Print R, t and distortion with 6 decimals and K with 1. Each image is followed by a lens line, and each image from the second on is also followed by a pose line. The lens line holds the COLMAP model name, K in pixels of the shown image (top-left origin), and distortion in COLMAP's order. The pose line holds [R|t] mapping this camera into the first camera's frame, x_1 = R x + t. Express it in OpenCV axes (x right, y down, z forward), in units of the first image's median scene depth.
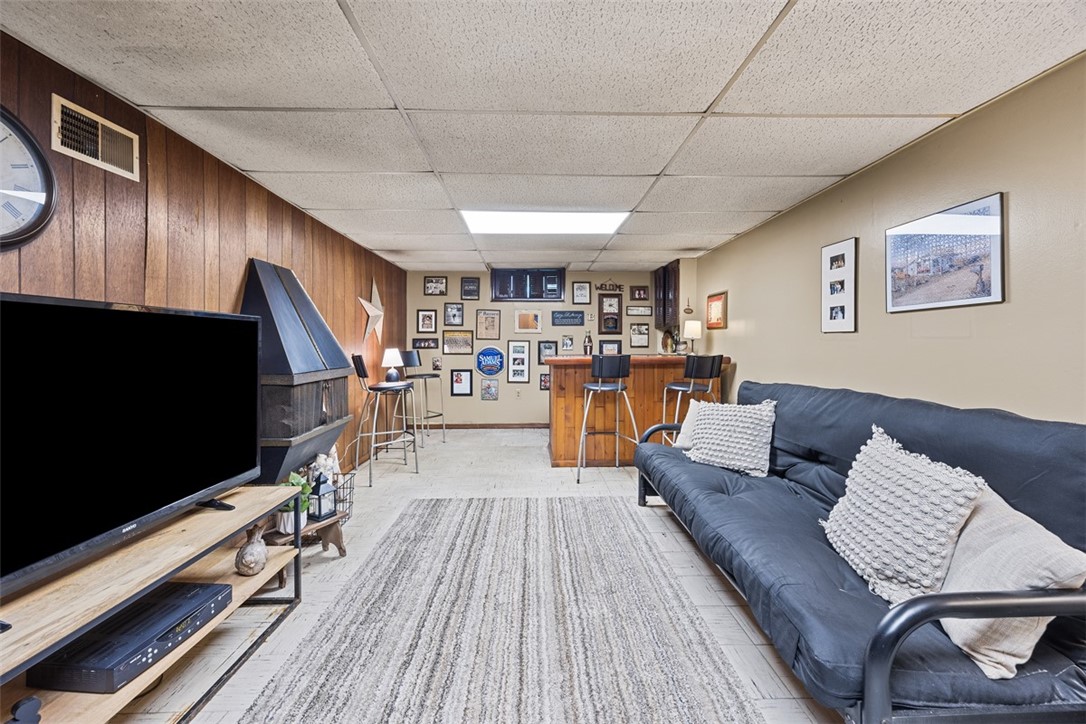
lens RADIAL K [[418.6, 0, 543.2], [0, 418.6, 344.6], [0, 0, 1]] dist [-0.005974, -0.000463]
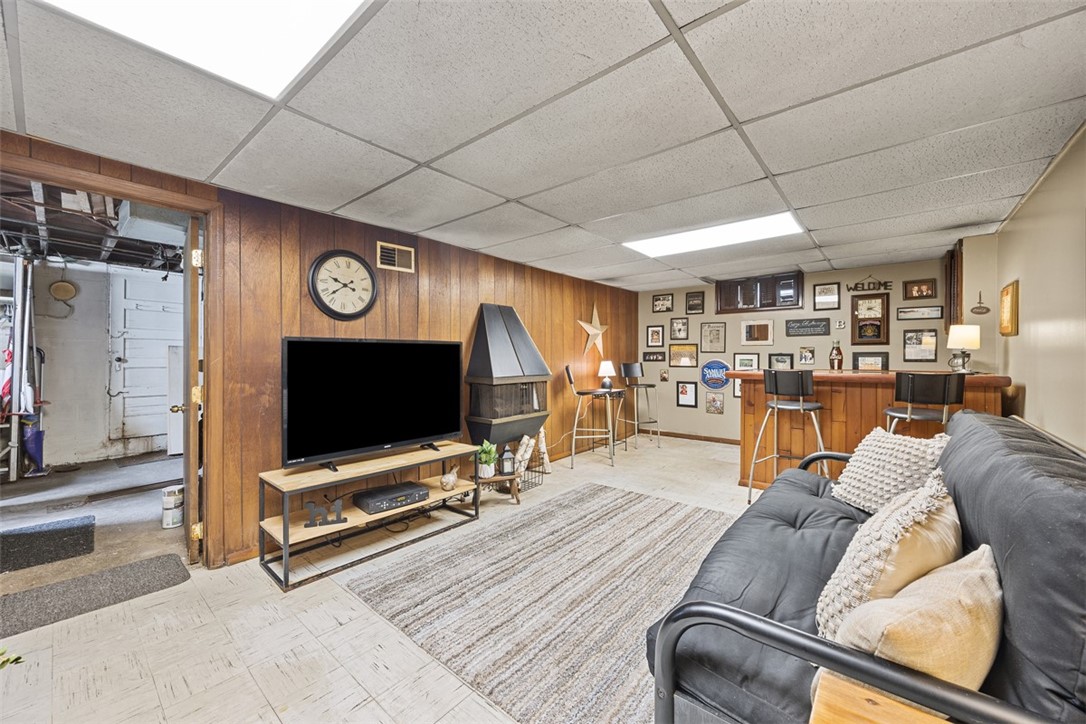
lens RADIAL K [[418.6, 0, 541.4], [0, 418.6, 357.8], [0, 0, 1]] dist [-0.005974, -0.000463]
pose [[0.747266, 0.001511, -0.664523, 0.367580], [0.000271, 0.999997, 0.002579, -0.003809], [0.664525, -0.002107, 0.747263, -0.021861]]
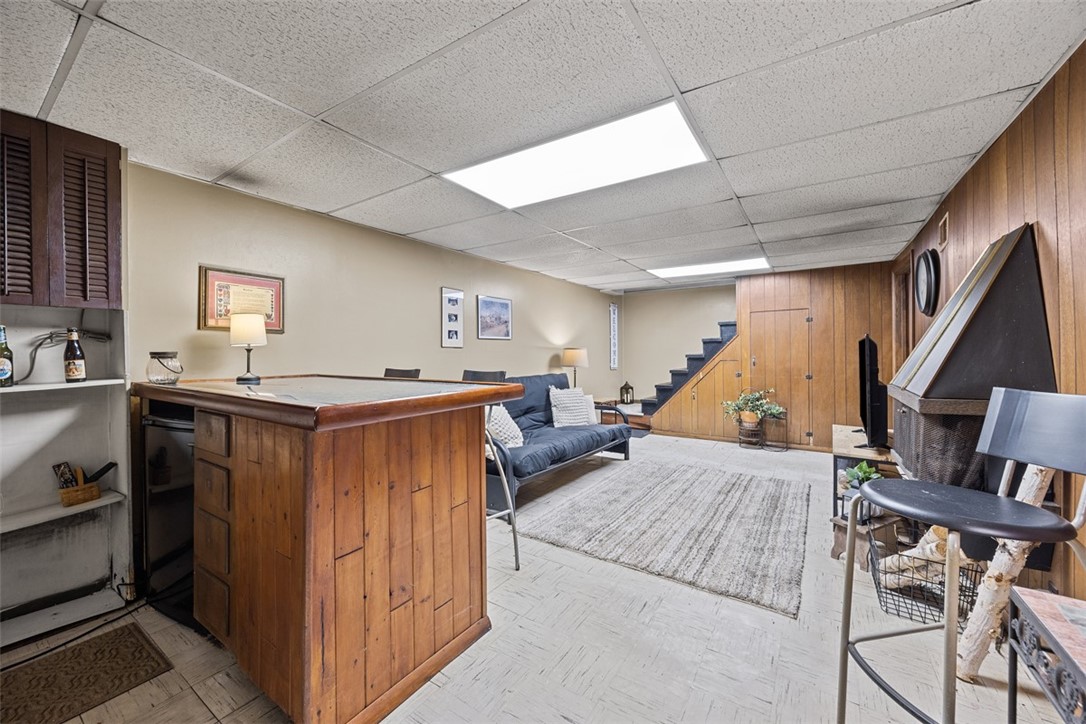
lens RADIAL K [[418.6, 0, 542.2], [0, 418.6, 353.8], [0, 0, 1]] dist [-0.005974, -0.000463]
pose [[-0.816218, 0.001466, 0.577742, -0.338651], [0.004776, 0.999980, 0.004210, -0.008485], [-0.577724, 0.006195, -0.816209, 1.556098]]
